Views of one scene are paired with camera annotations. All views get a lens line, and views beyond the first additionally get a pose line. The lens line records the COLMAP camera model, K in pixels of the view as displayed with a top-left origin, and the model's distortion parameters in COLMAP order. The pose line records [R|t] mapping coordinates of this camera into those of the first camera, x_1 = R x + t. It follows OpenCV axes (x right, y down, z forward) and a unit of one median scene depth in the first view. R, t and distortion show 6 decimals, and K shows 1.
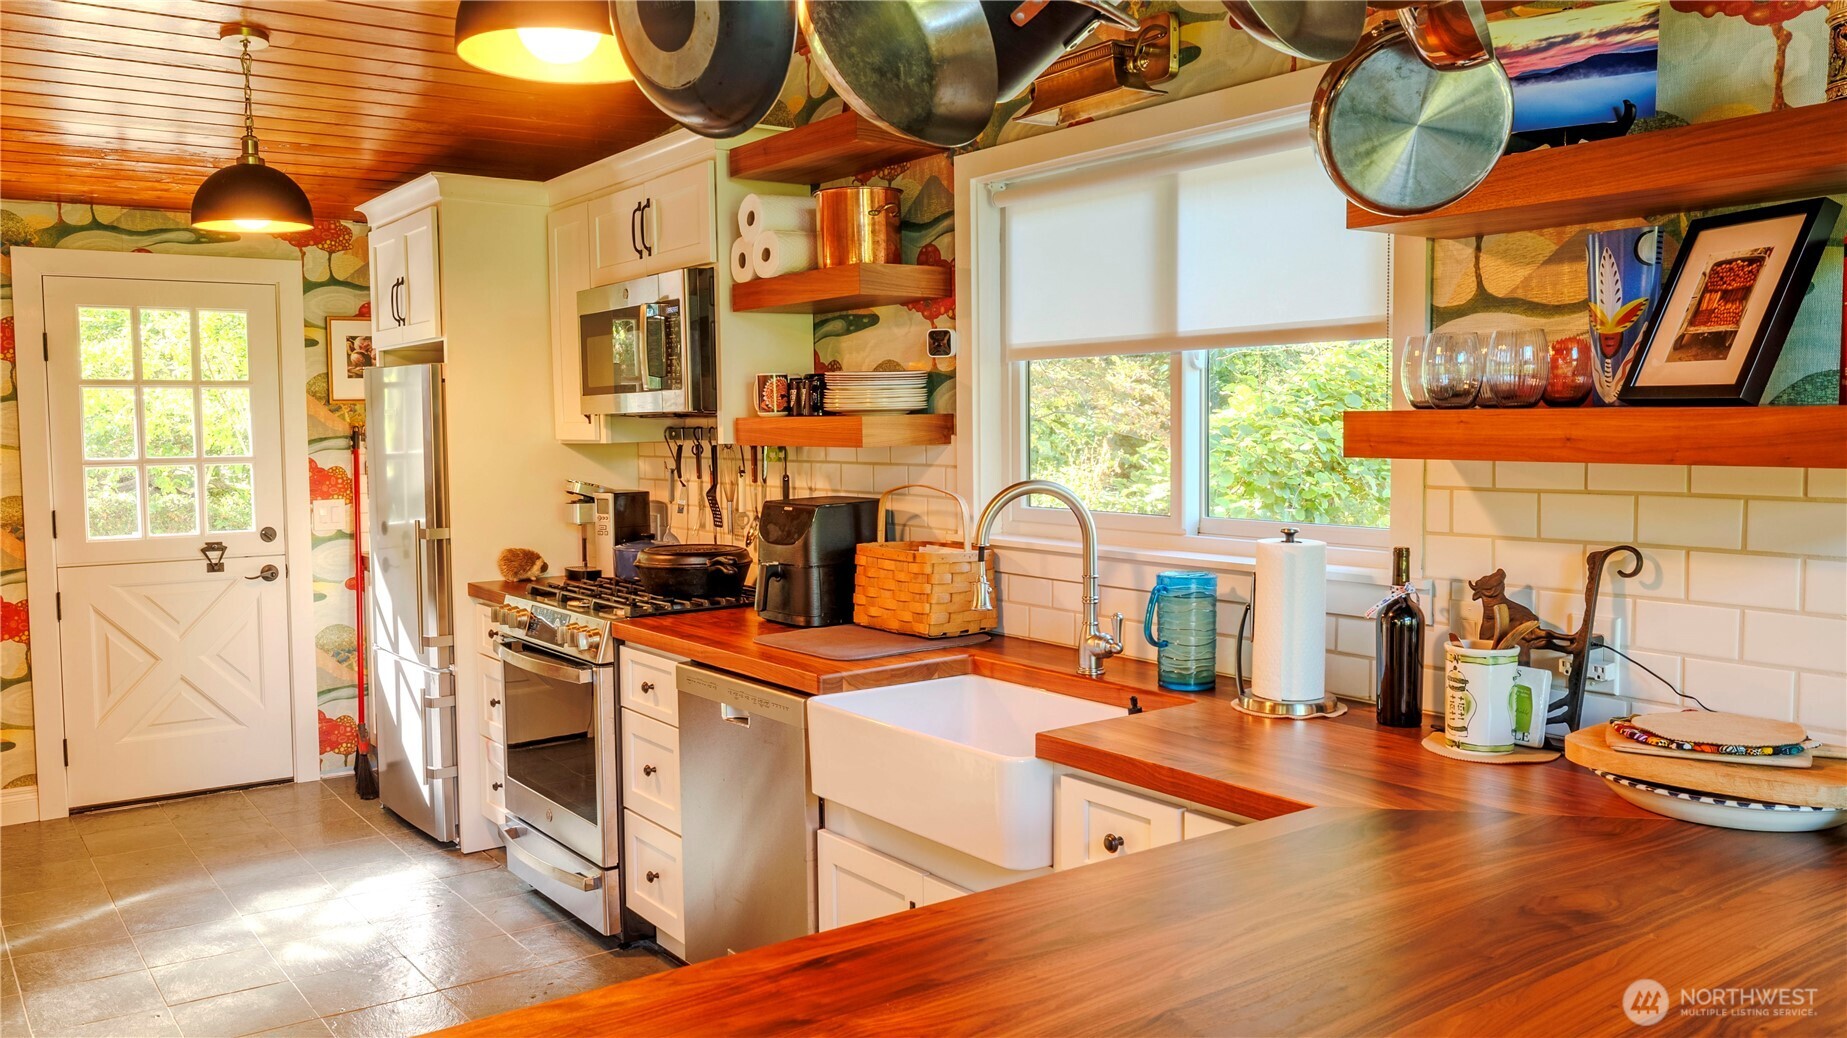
lens RADIAL K [[1421.8, 0, 920.3], [0, 1421.8, 523.5], [0, 0, 1]] dist [-0.013757, -0.002990]
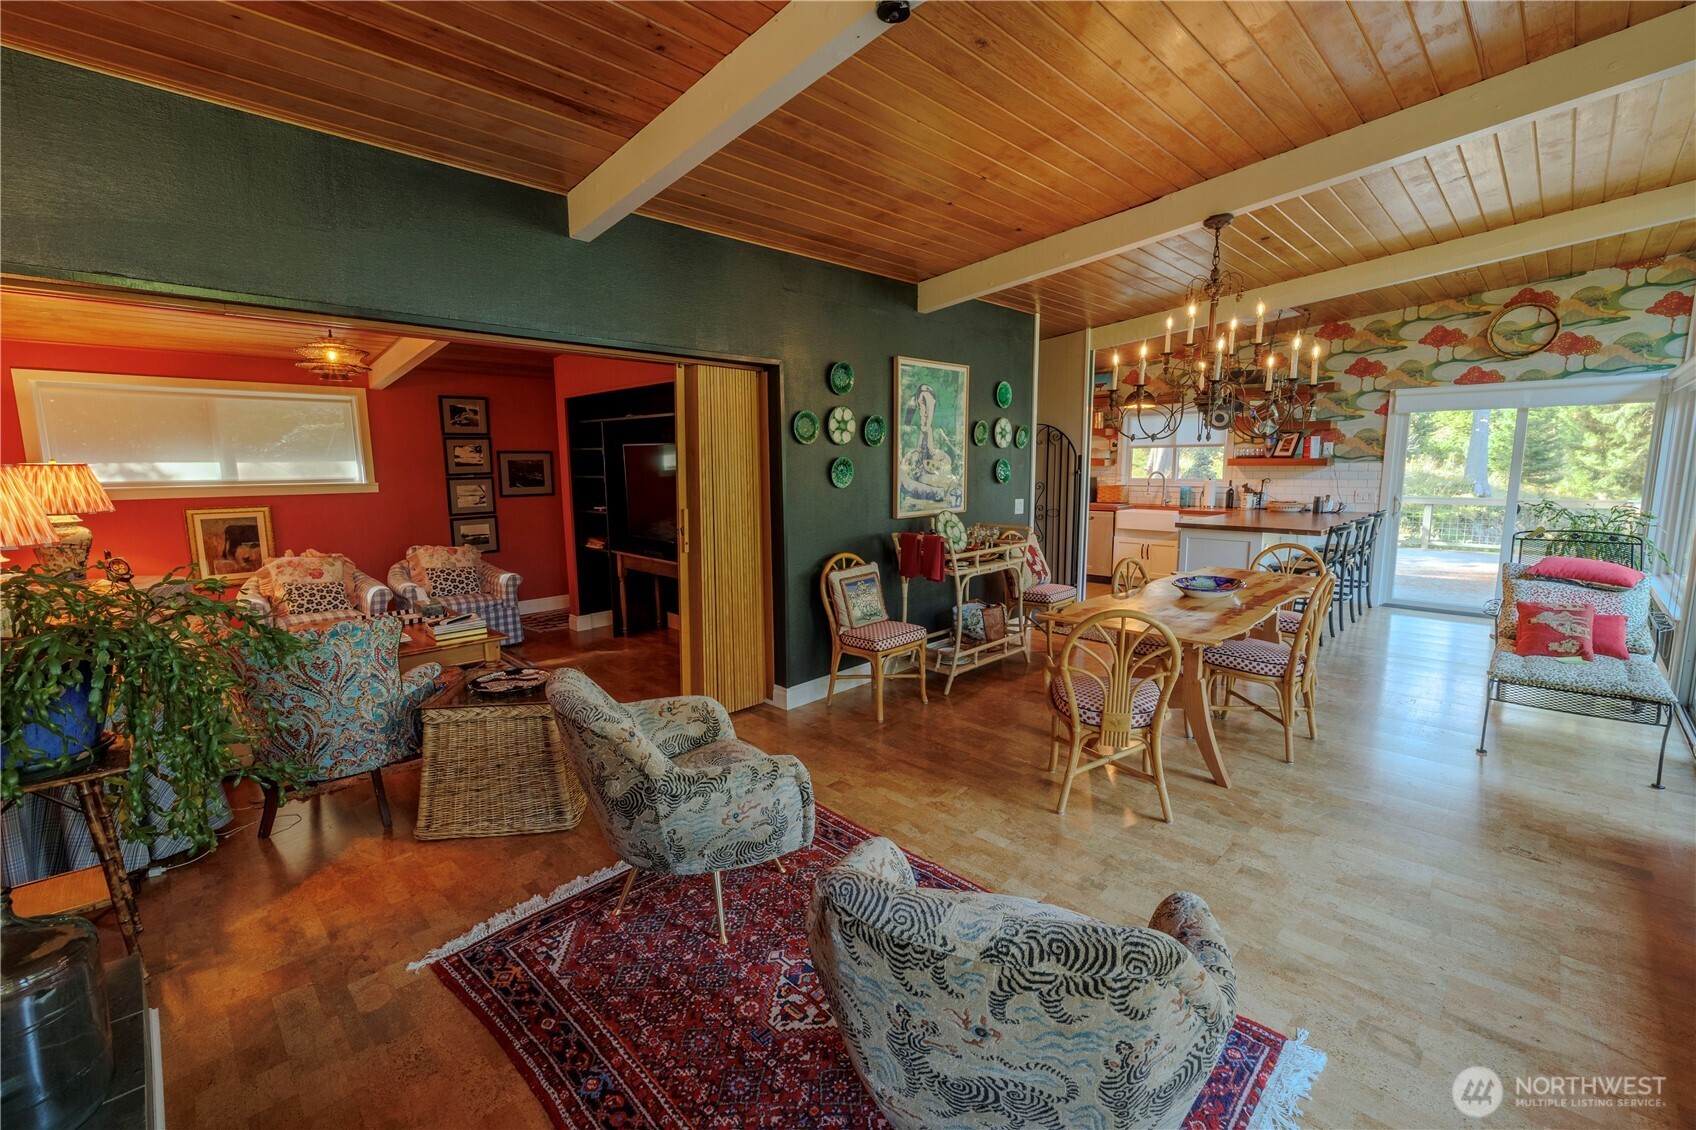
lens RADIAL K [[713.0, 0, 848.9], [0, 713.0, 564.2], [0, 0, 1]] dist [0.001481, -0.000468]
pose [[0.985458, -0.020907, 0.168626, -1.926121], [0.009581, 0.997660, 0.067702, 0.161721], [-0.169646, -0.065101, 0.983352, -1.919151]]
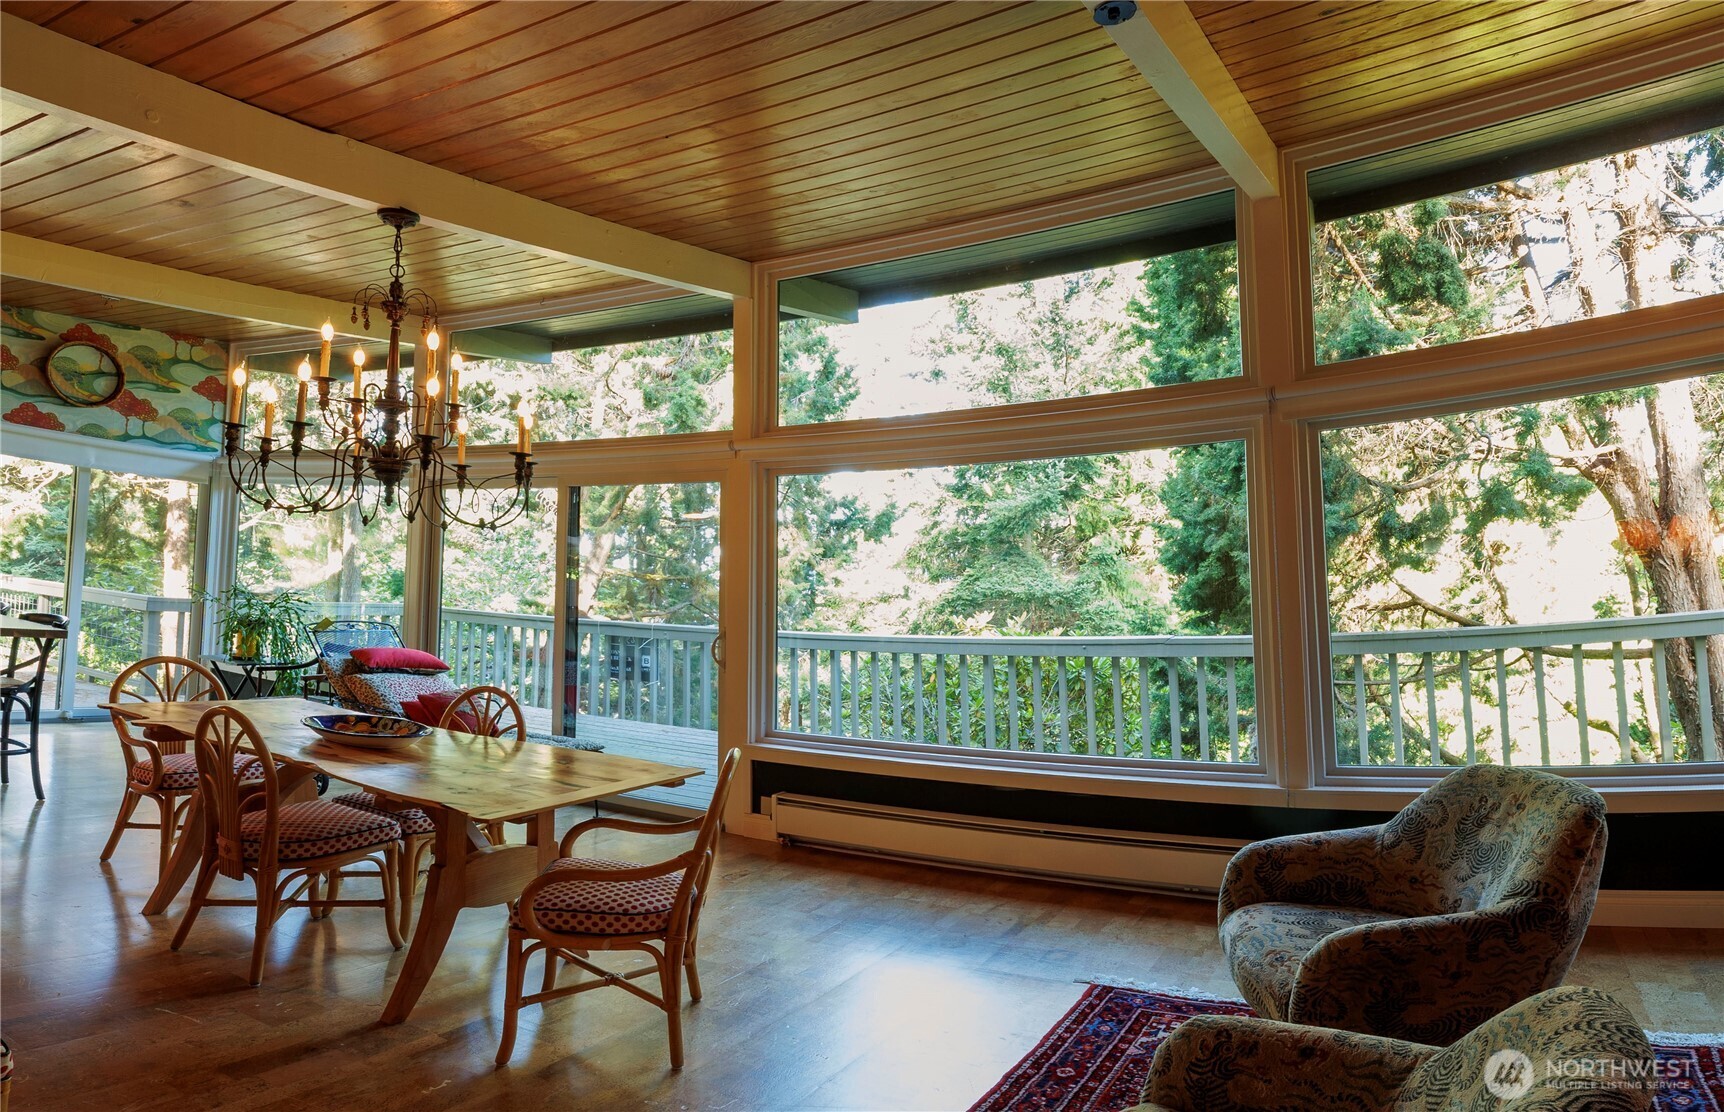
lens RADIAL K [[791.3, 0, 862.7], [0, 791.3, 560.2], [0, 0, 1]] dist [0.002978, 0.000238]
pose [[-0.483958, 0.001538, 0.875090, -2.295012], [-0.007851, 0.999951, -0.006100, 0.041921], [-0.875056, -0.009822, -0.483922, -0.345271]]
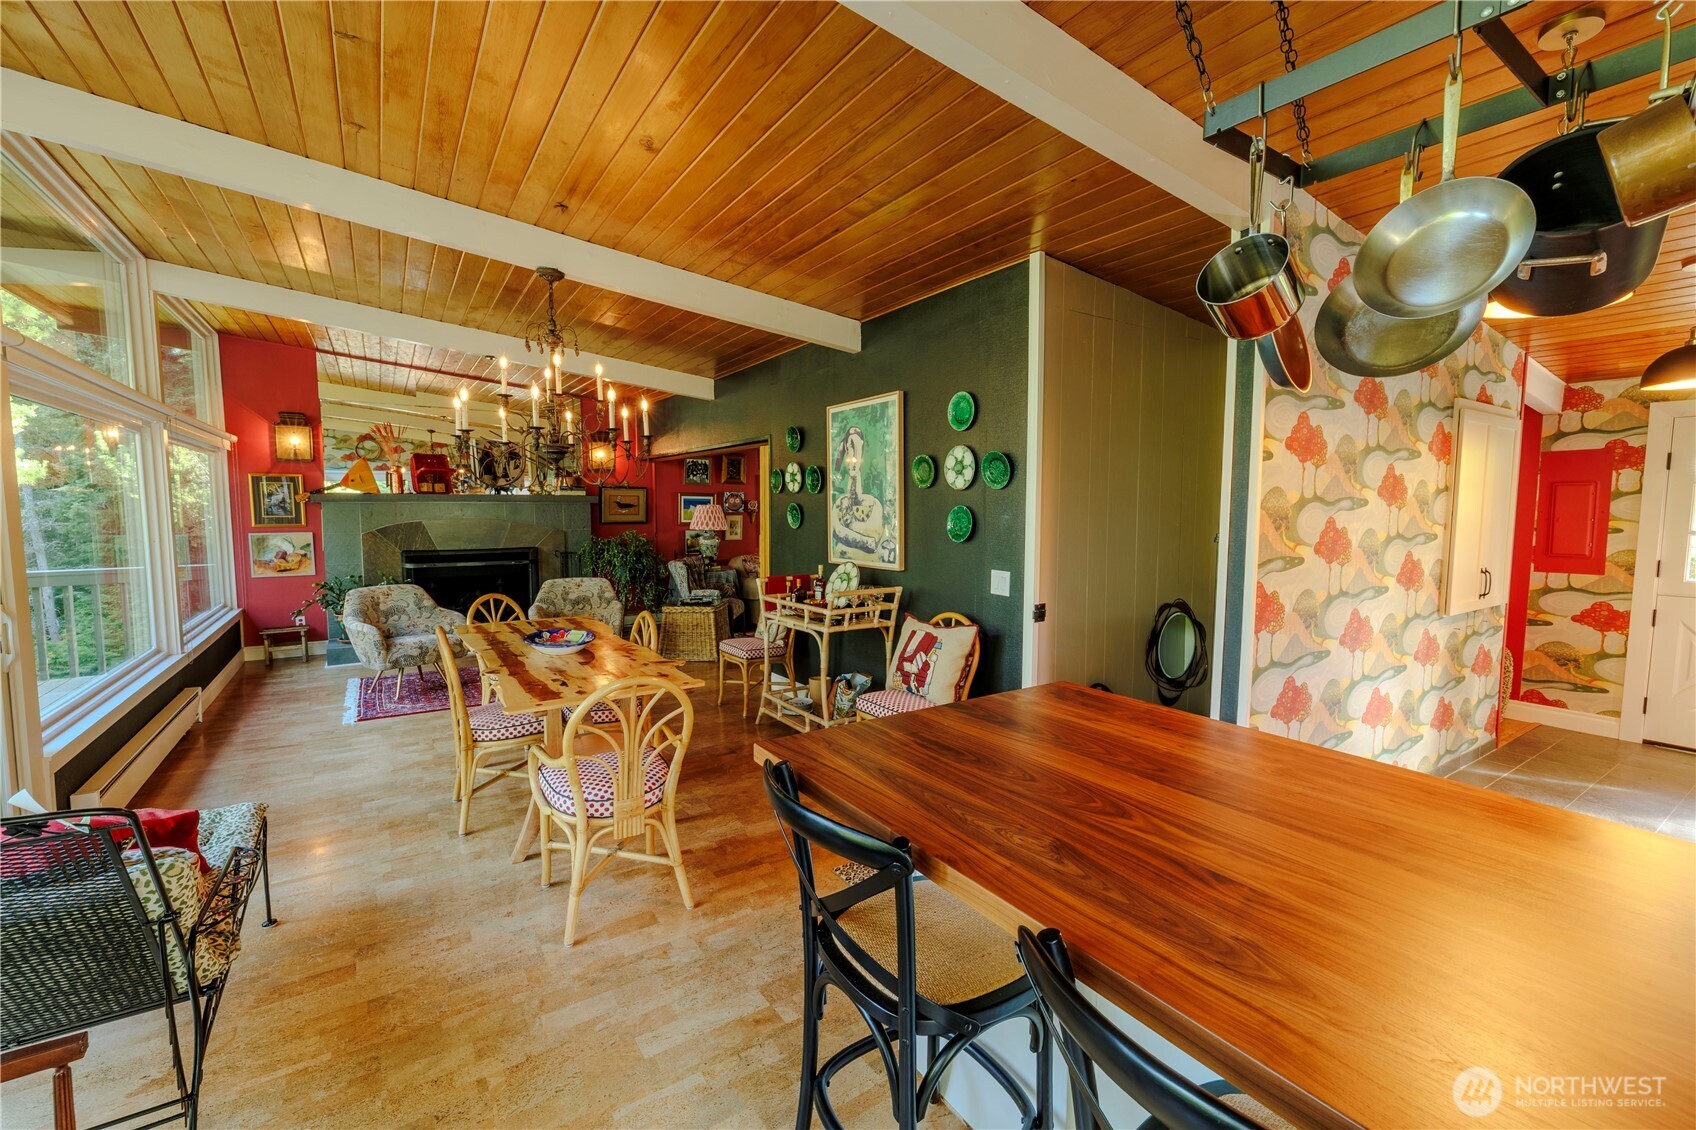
lens RADIAL K [[713.0, 0, 846.8], [0, 713.0, 562.3], [0, 0, 1]] dist [0.001481, -0.000468]
pose [[-0.042712, 0.087893, -0.995214, 0.621504], [-0.077054, 0.992866, 0.090993, -0.023145], [0.996112, 0.080571, -0.035634, 0.182896]]
